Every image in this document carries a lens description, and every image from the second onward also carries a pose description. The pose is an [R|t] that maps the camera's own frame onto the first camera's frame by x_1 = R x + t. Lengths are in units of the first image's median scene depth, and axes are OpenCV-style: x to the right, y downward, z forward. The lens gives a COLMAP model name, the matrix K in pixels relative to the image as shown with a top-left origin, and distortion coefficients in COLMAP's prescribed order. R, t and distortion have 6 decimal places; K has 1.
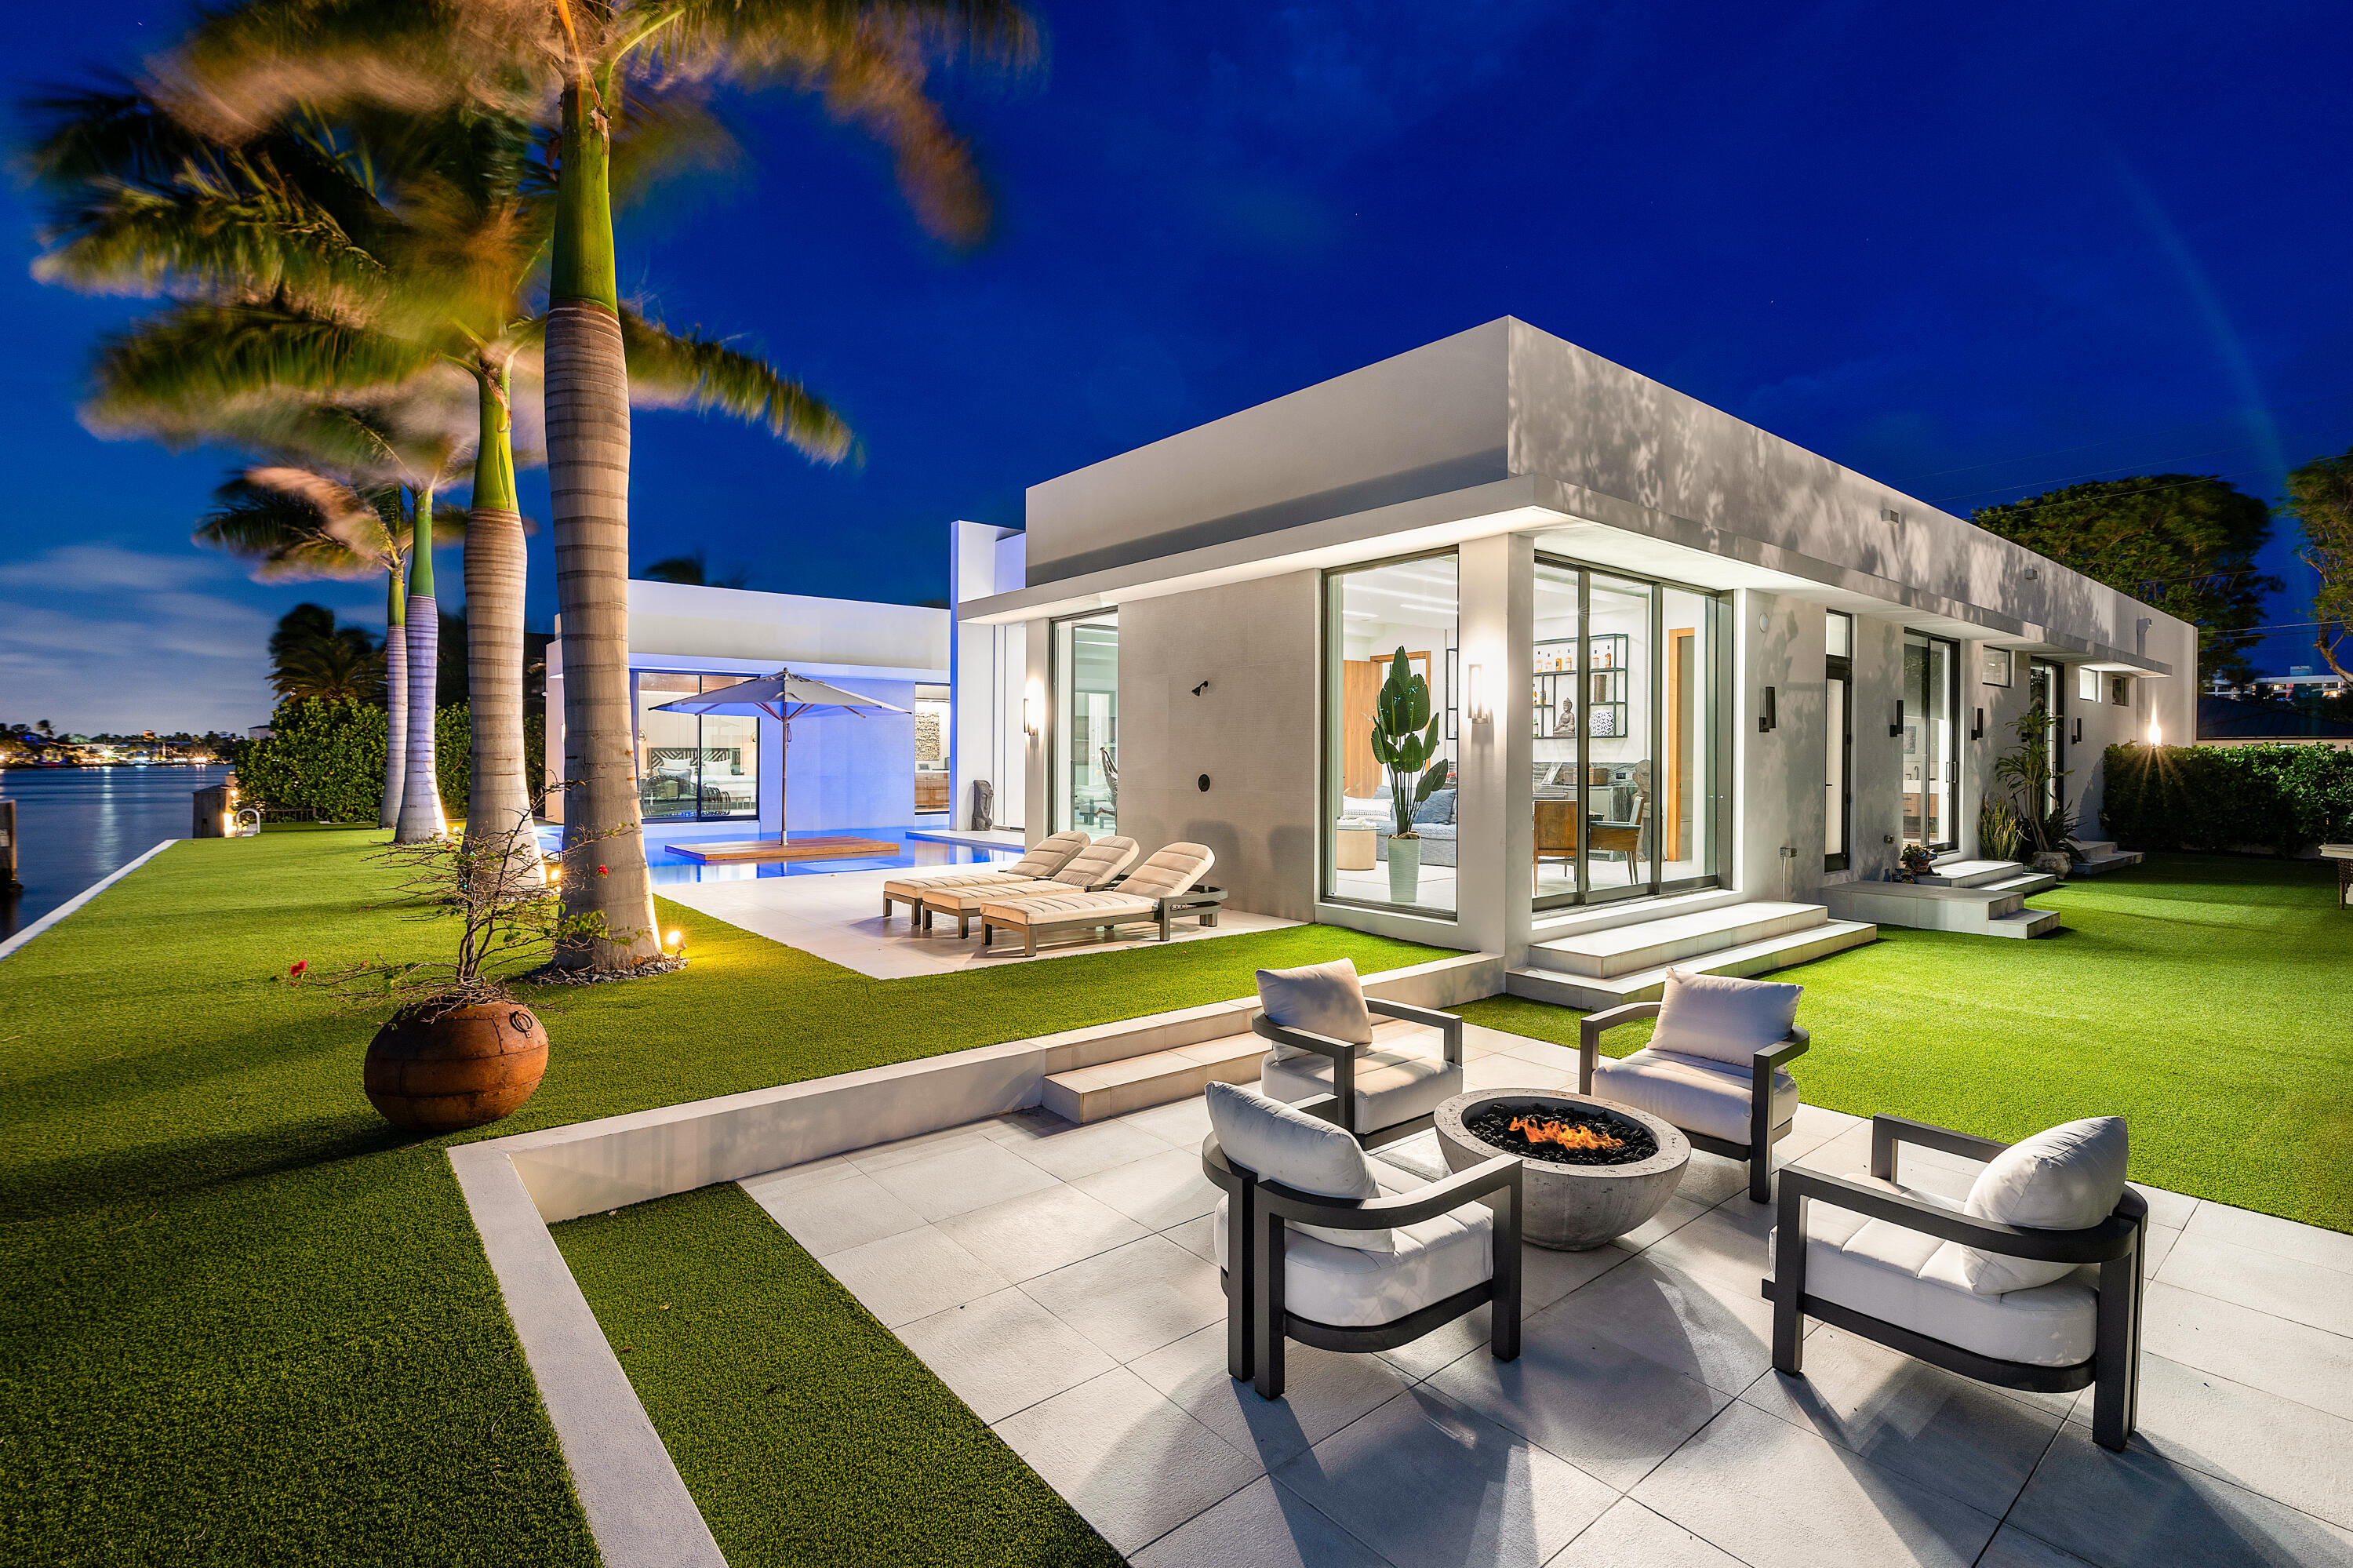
lens RADIAL K [[1097.5, 0, 1193.2], [0, 1097.5, 780.8], [0, 0, 1]] dist [-0.003313, -0.000354]
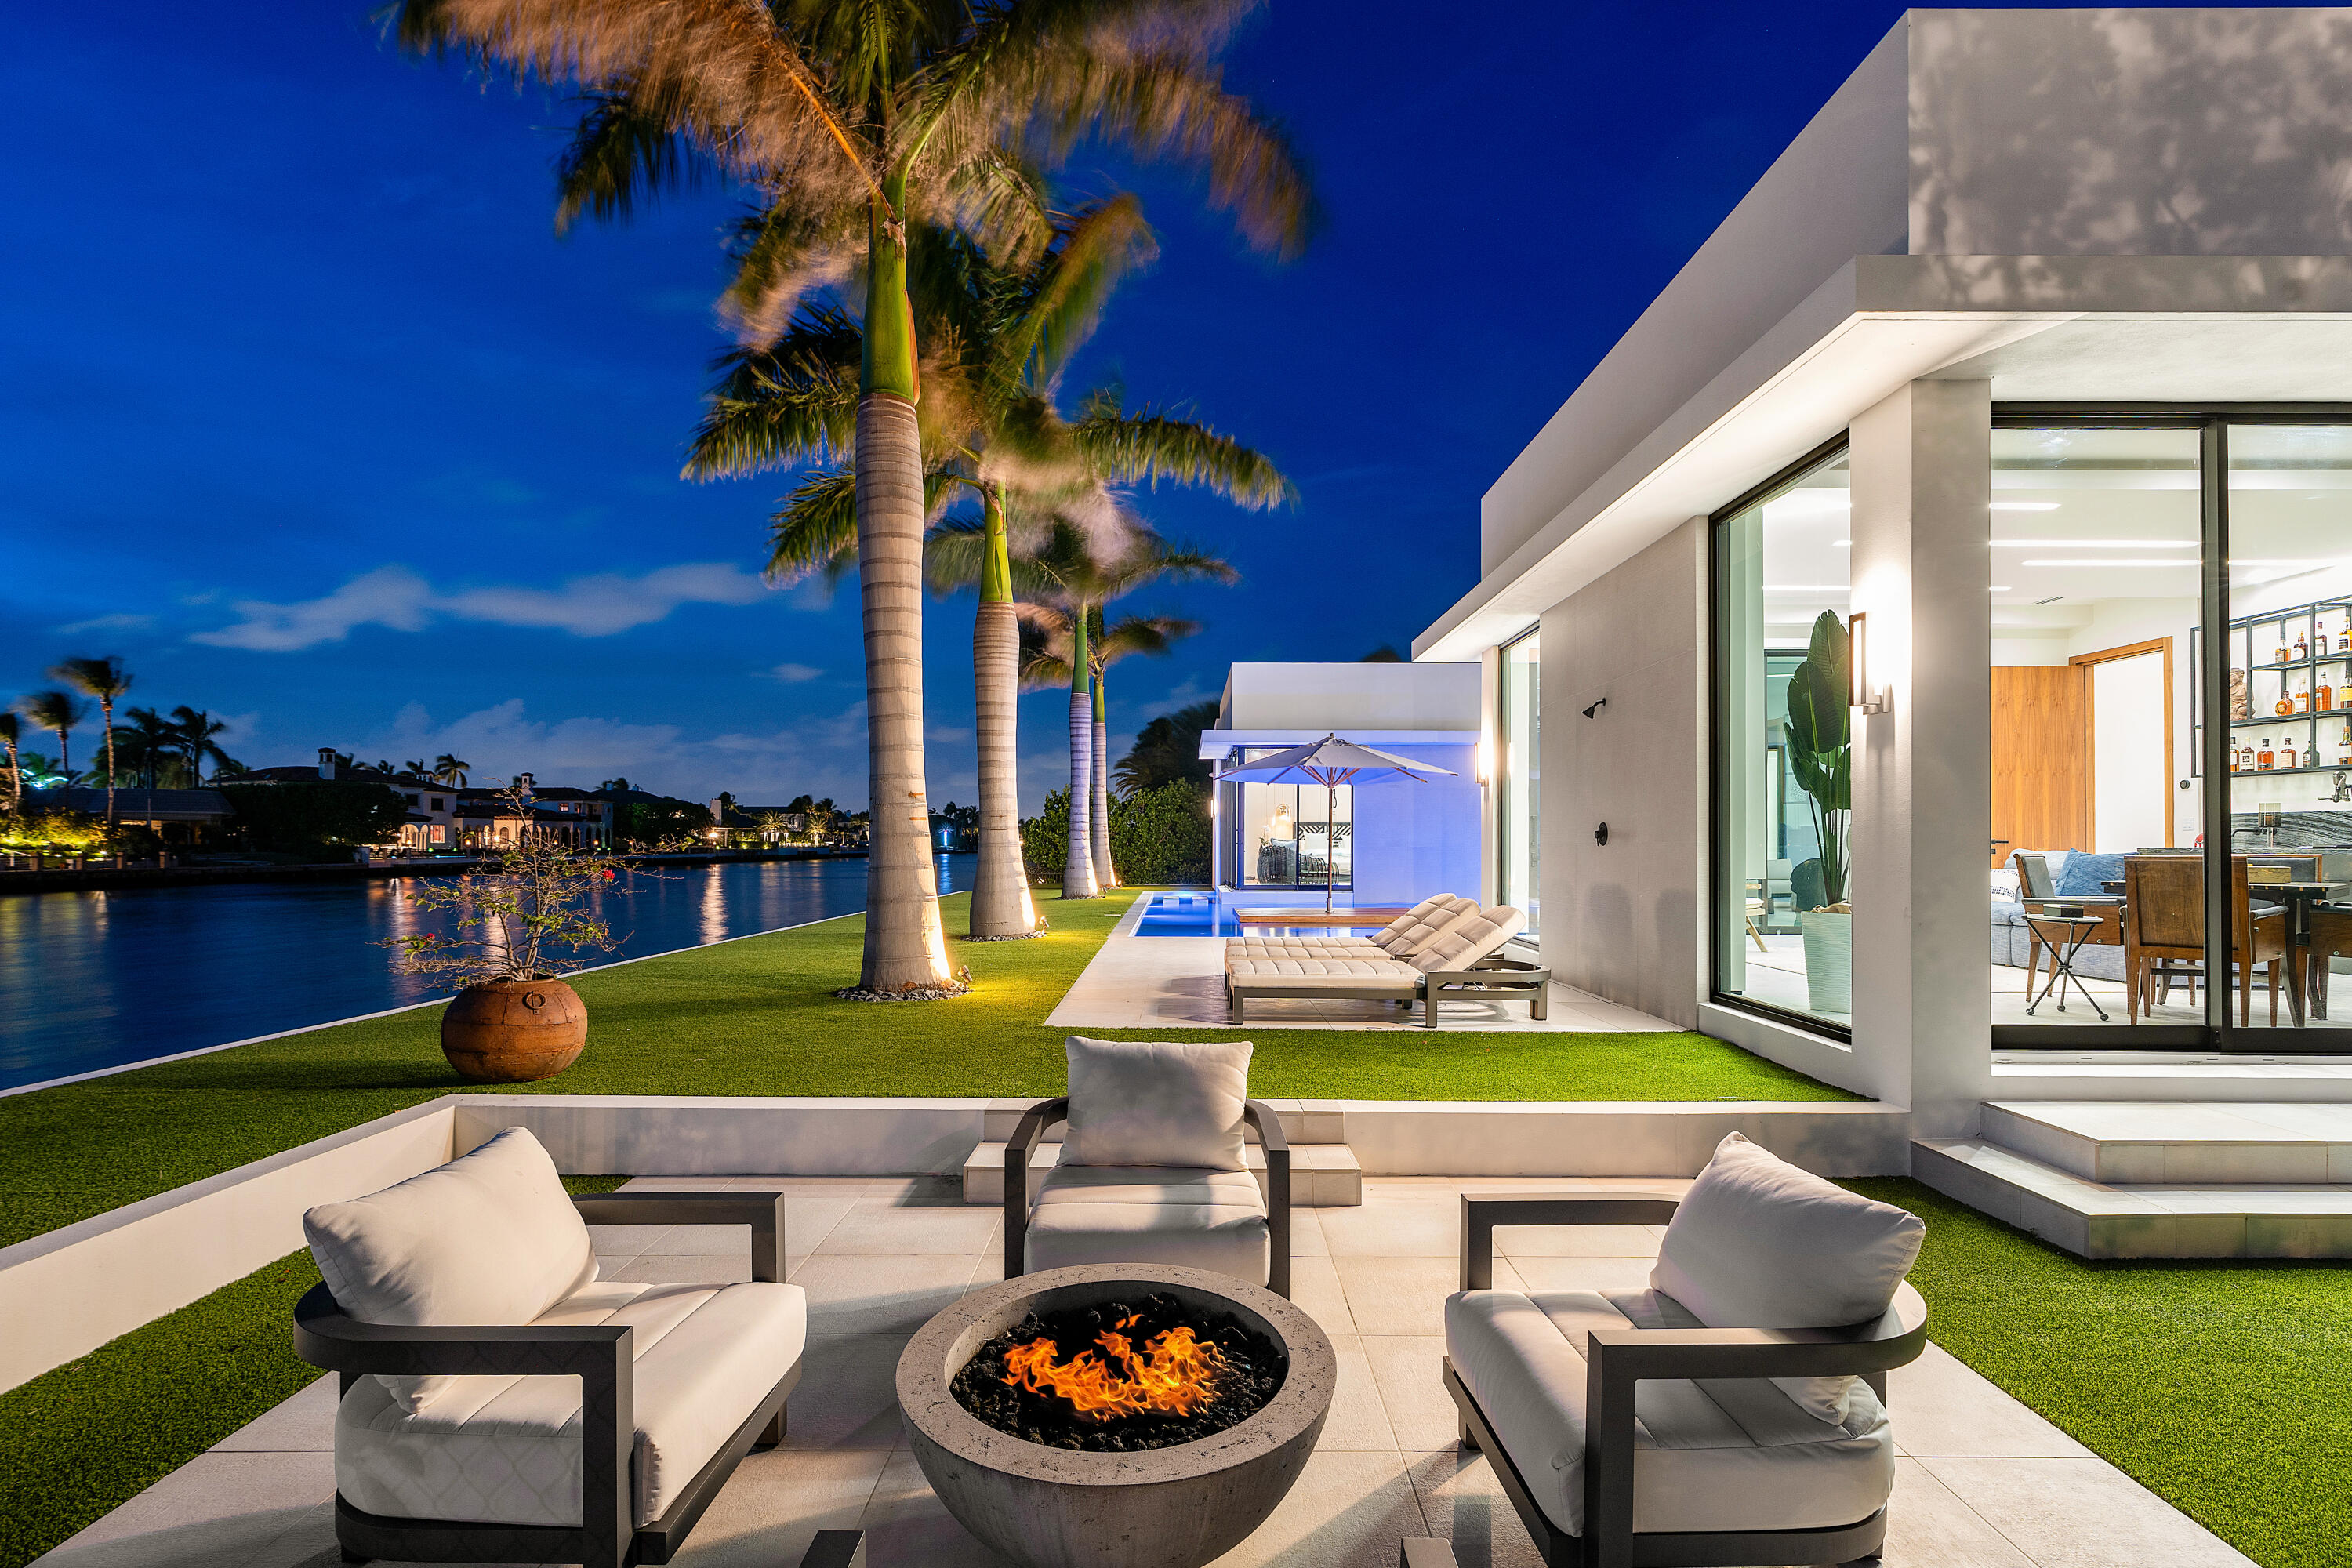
lens RADIAL K [[1115.1, 0, 1166.0], [0, 1115.1, 839.6], [0, 0, 1]] dist [0.000329, 0.000040]
pose [[0.758424, -0.000623, -0.651761, 0.361010], [-0.017536, 0.999618, -0.021362, 0.035177], [0.651526, 0.027630, 0.758123, 0.293765]]
